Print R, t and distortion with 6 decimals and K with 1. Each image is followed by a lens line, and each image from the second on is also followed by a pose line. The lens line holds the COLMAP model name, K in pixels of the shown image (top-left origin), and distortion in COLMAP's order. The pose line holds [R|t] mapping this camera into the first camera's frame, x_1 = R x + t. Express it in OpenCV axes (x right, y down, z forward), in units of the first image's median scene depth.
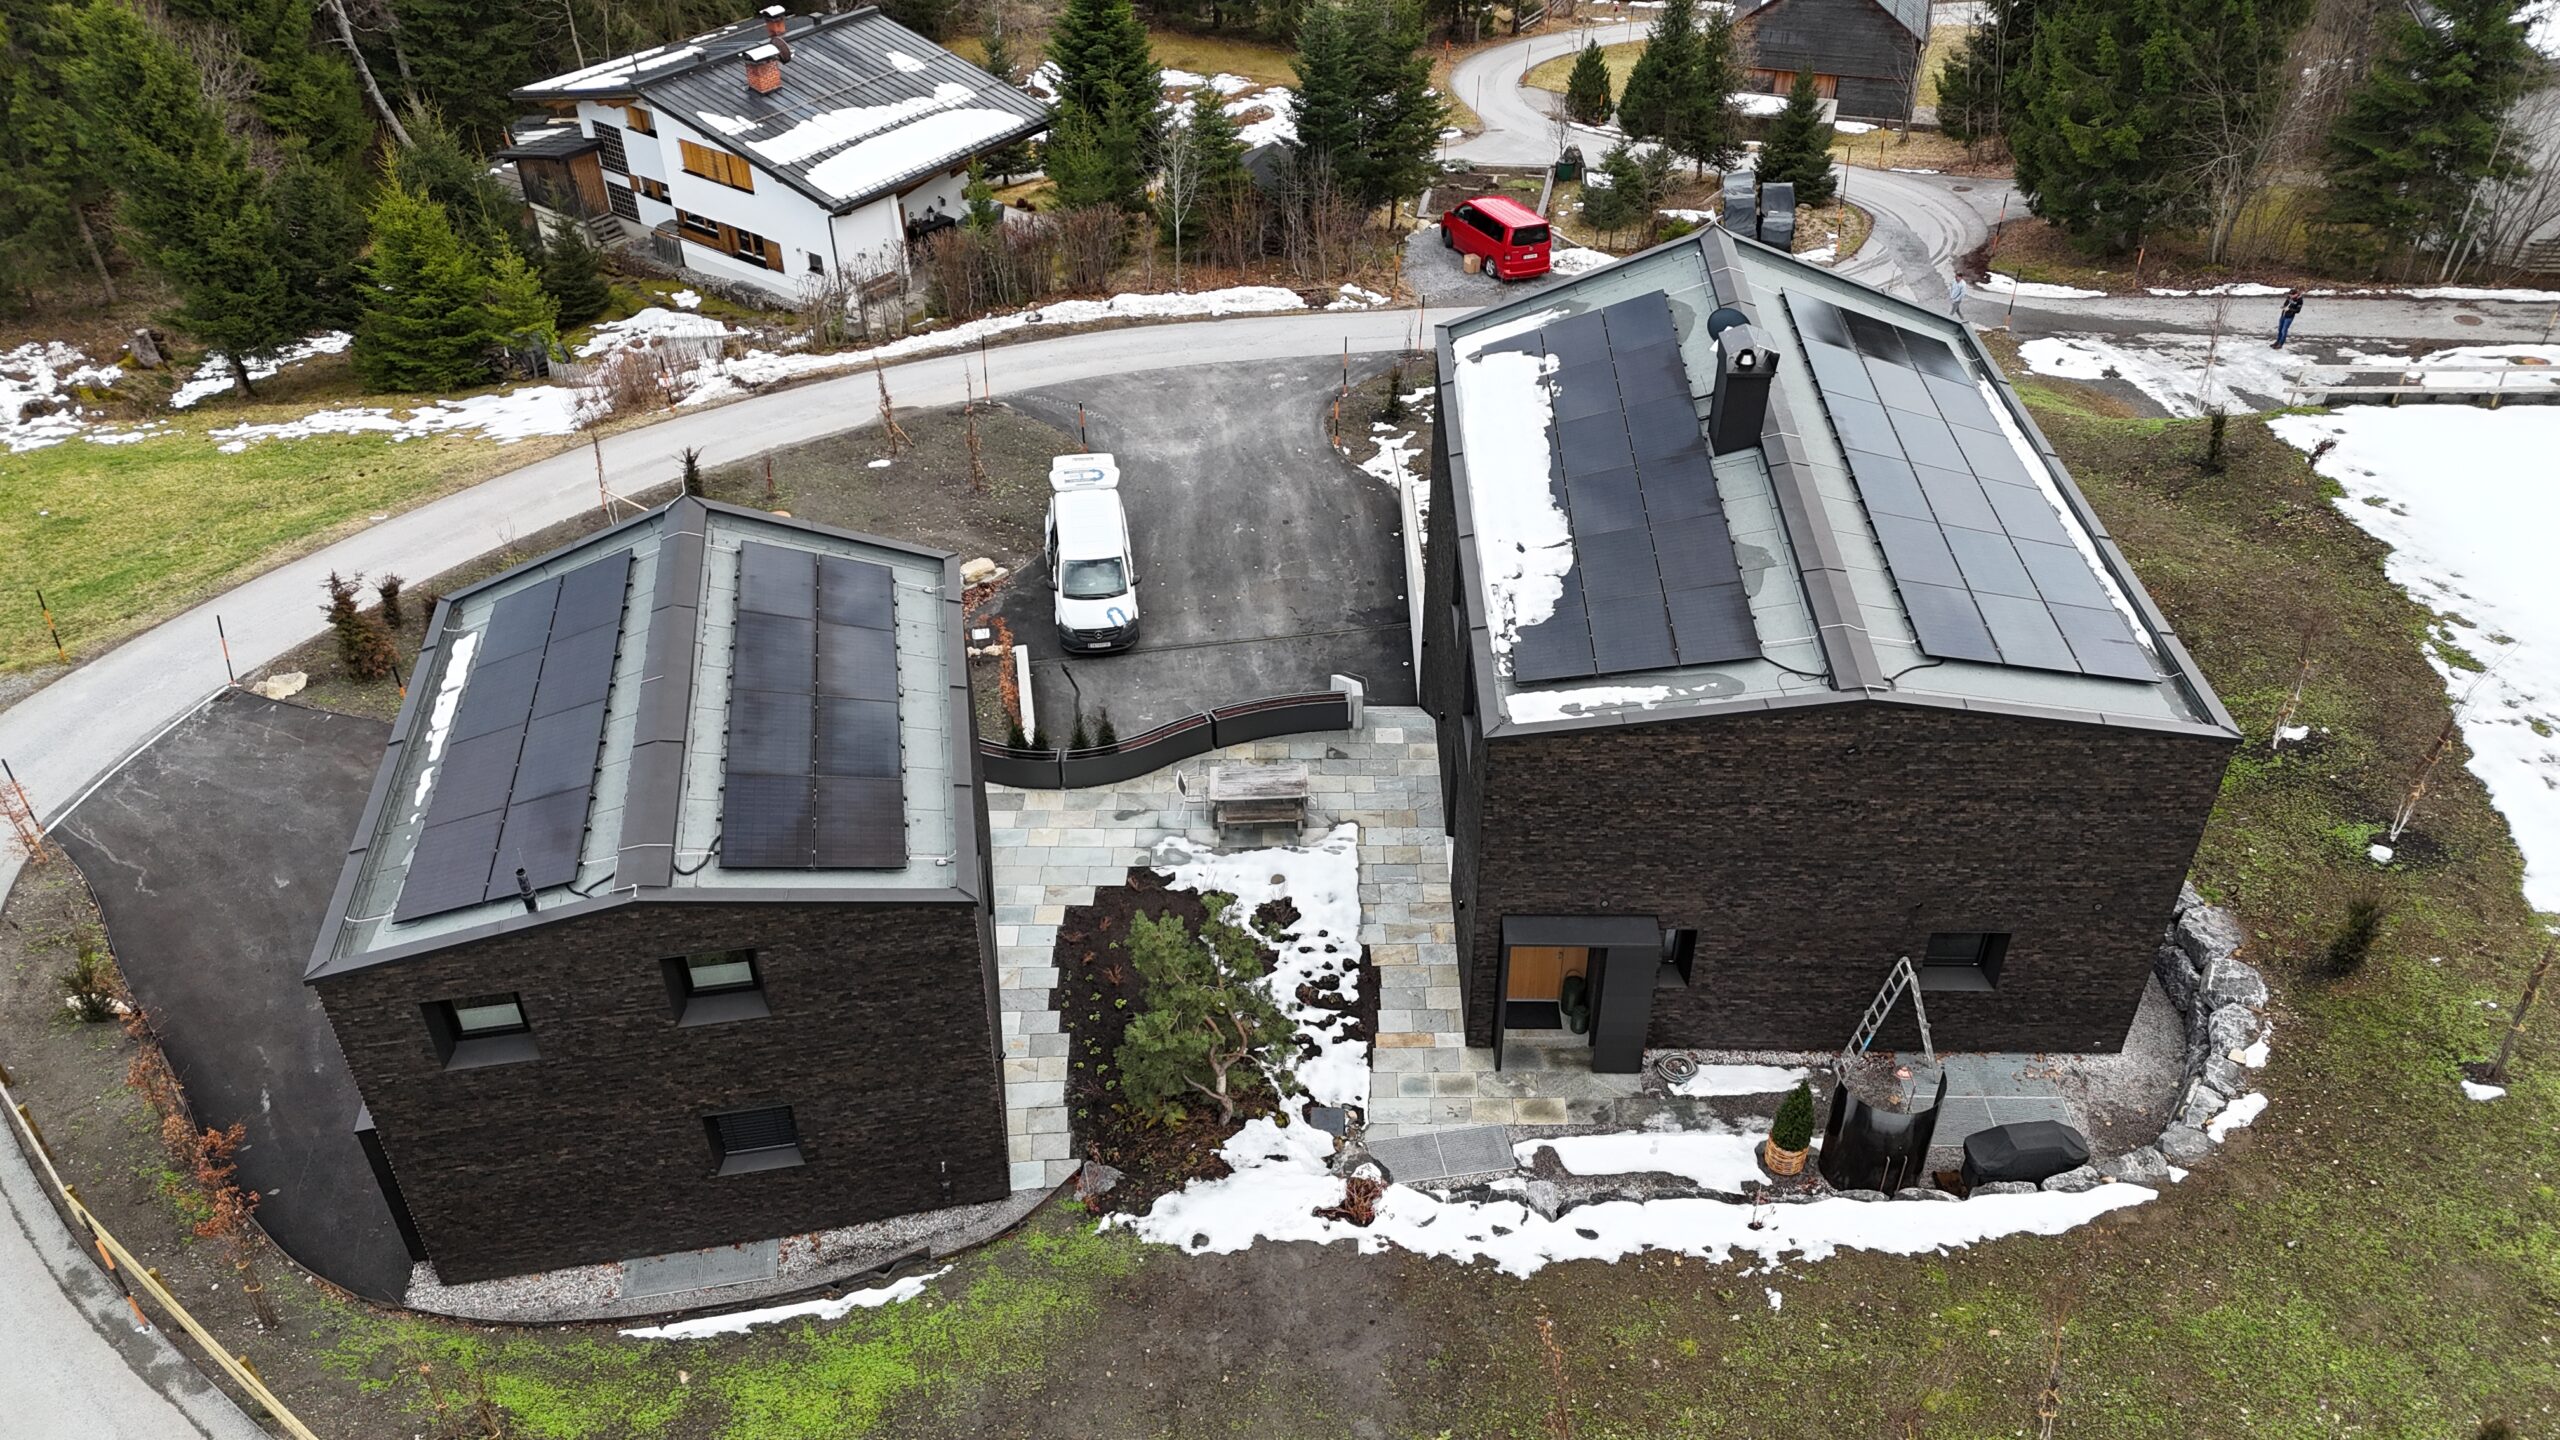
lens RADIAL K [[1878.2, 0, 1288.5], [0, 1878.2, 723.5], [0, 0, 1]] dist [0.061972, -0.028437]
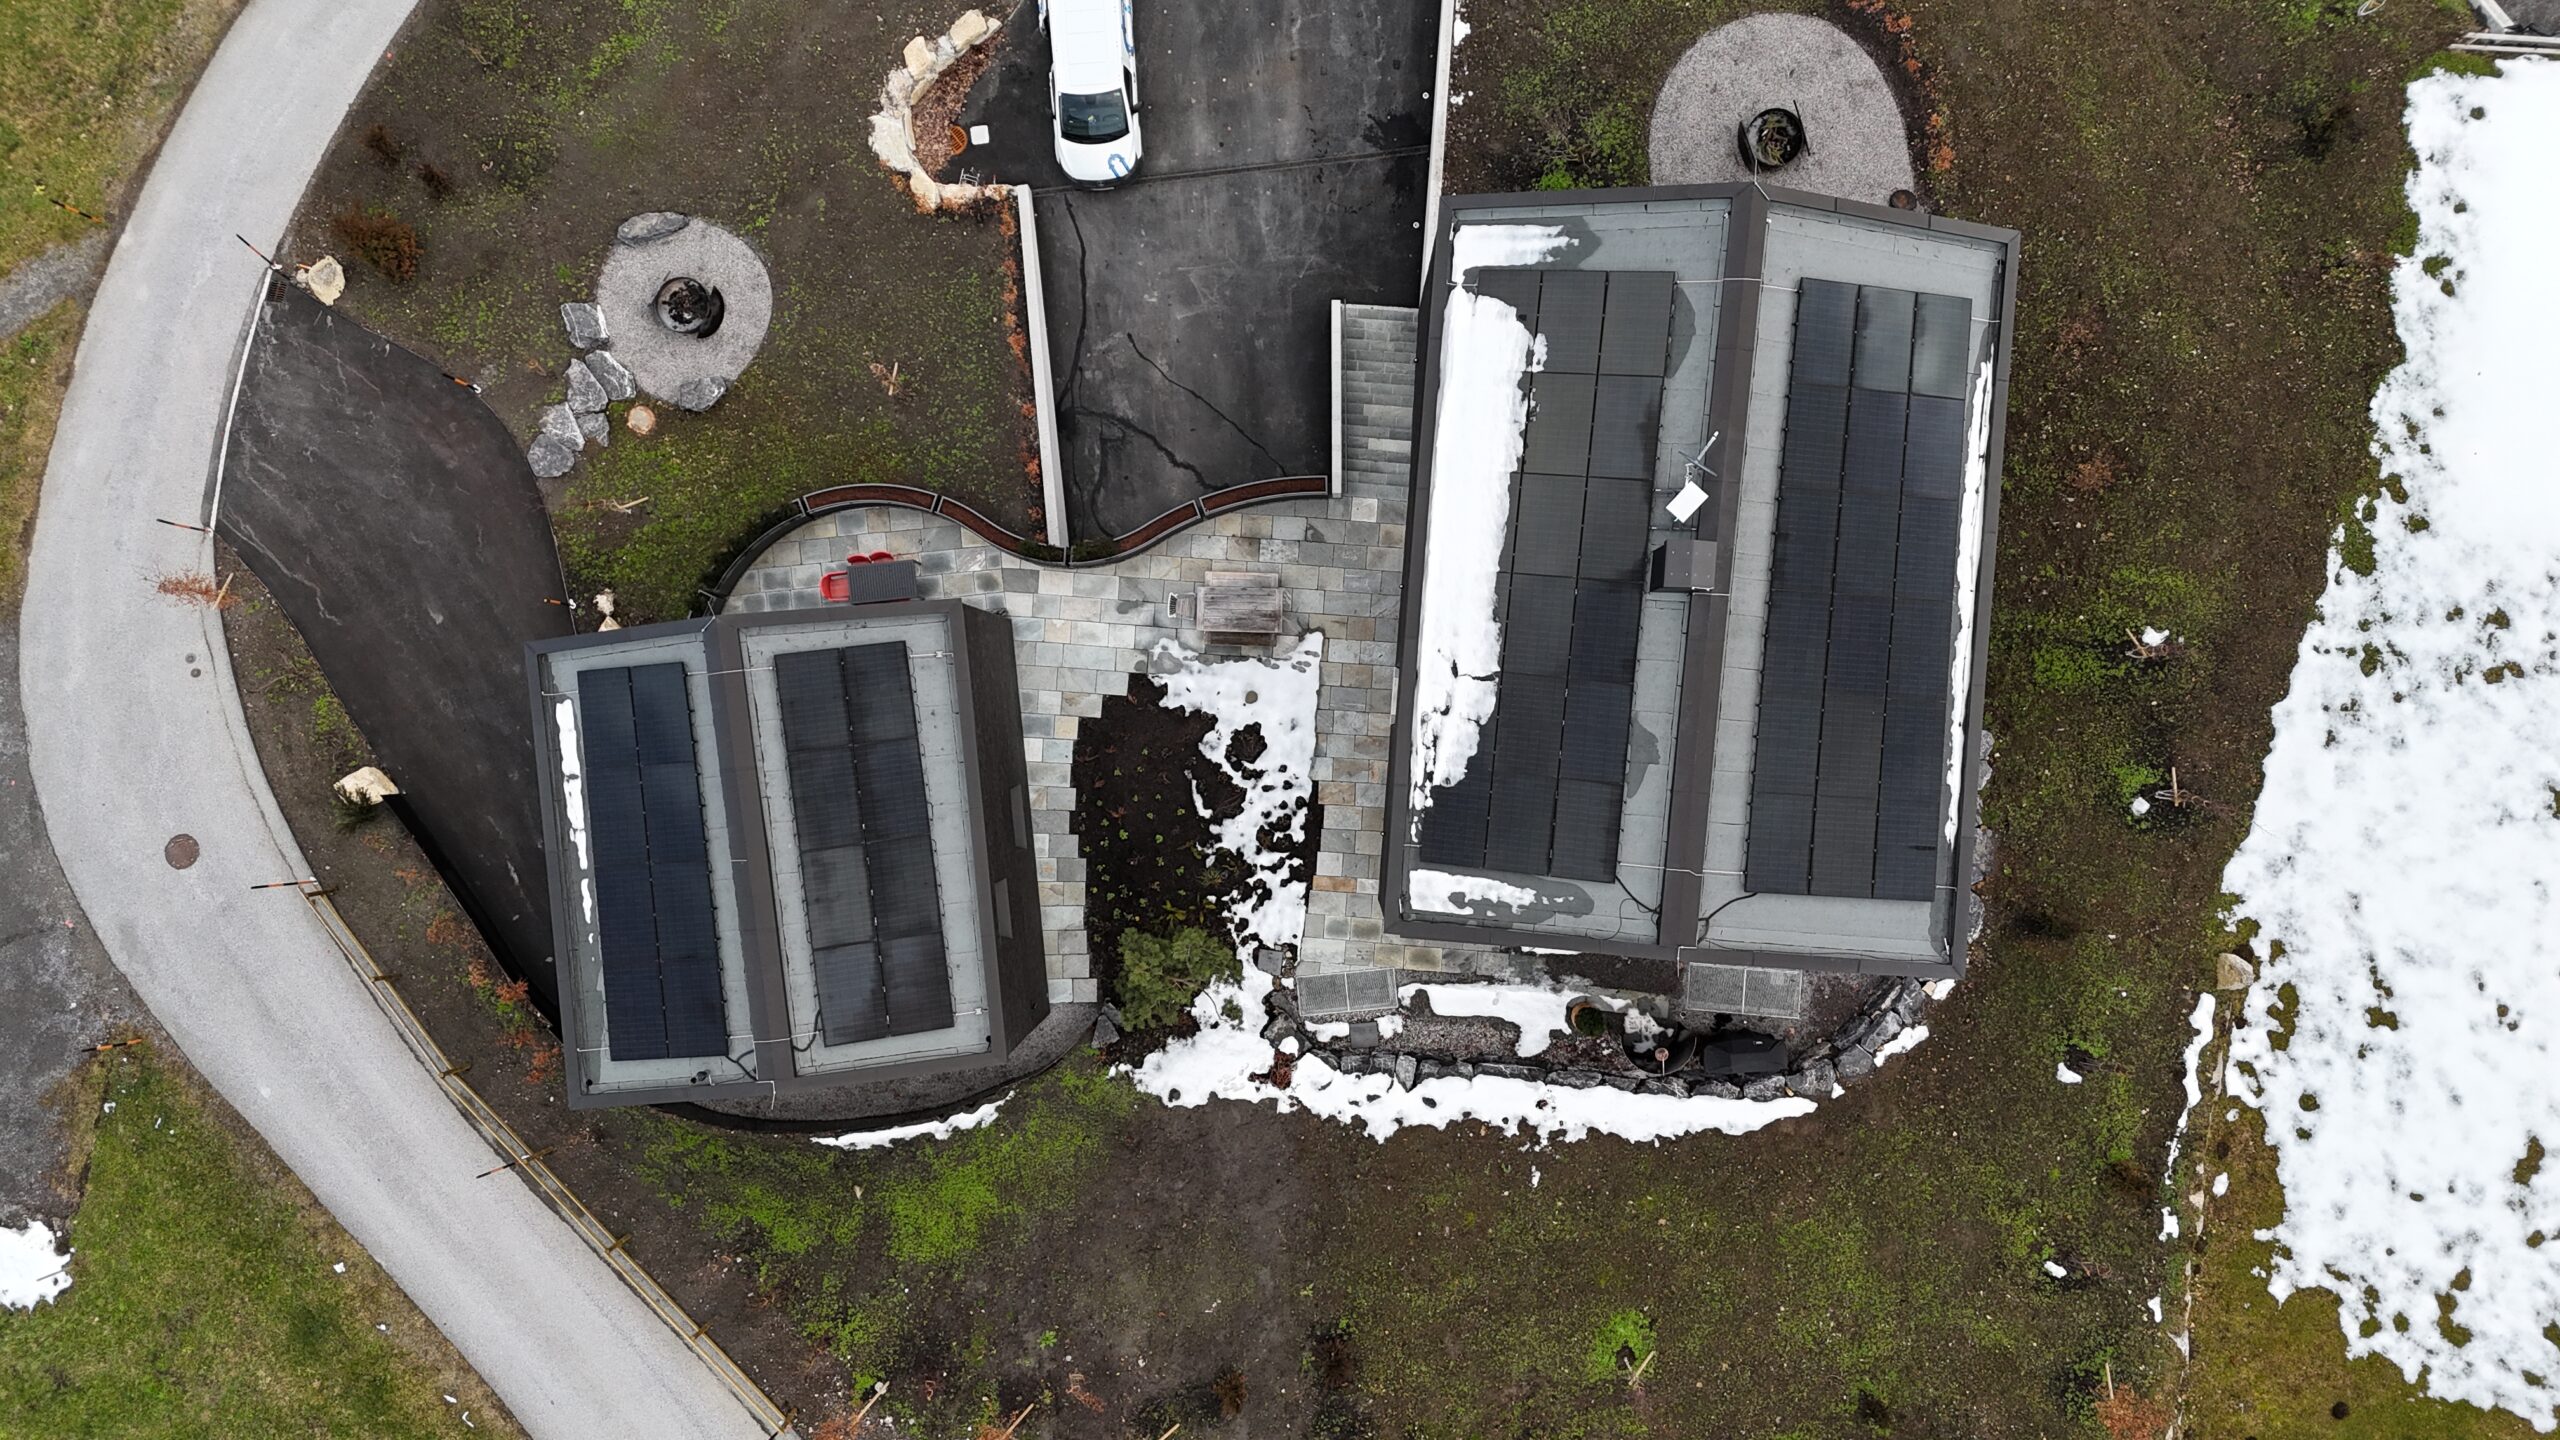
lens RADIAL K [[1860.1, 0, 1287.6], [0, 1860.1, 728.5], [0, 0, 1]] dist [0.101254, -0.102898]
pose [[0.997674, 0.065909, -0.017392, 0.045631], [-0.025772, 0.600921, 0.798893, -0.990950], [0.063105, -0.796587, 0.601222, 0.296543]]
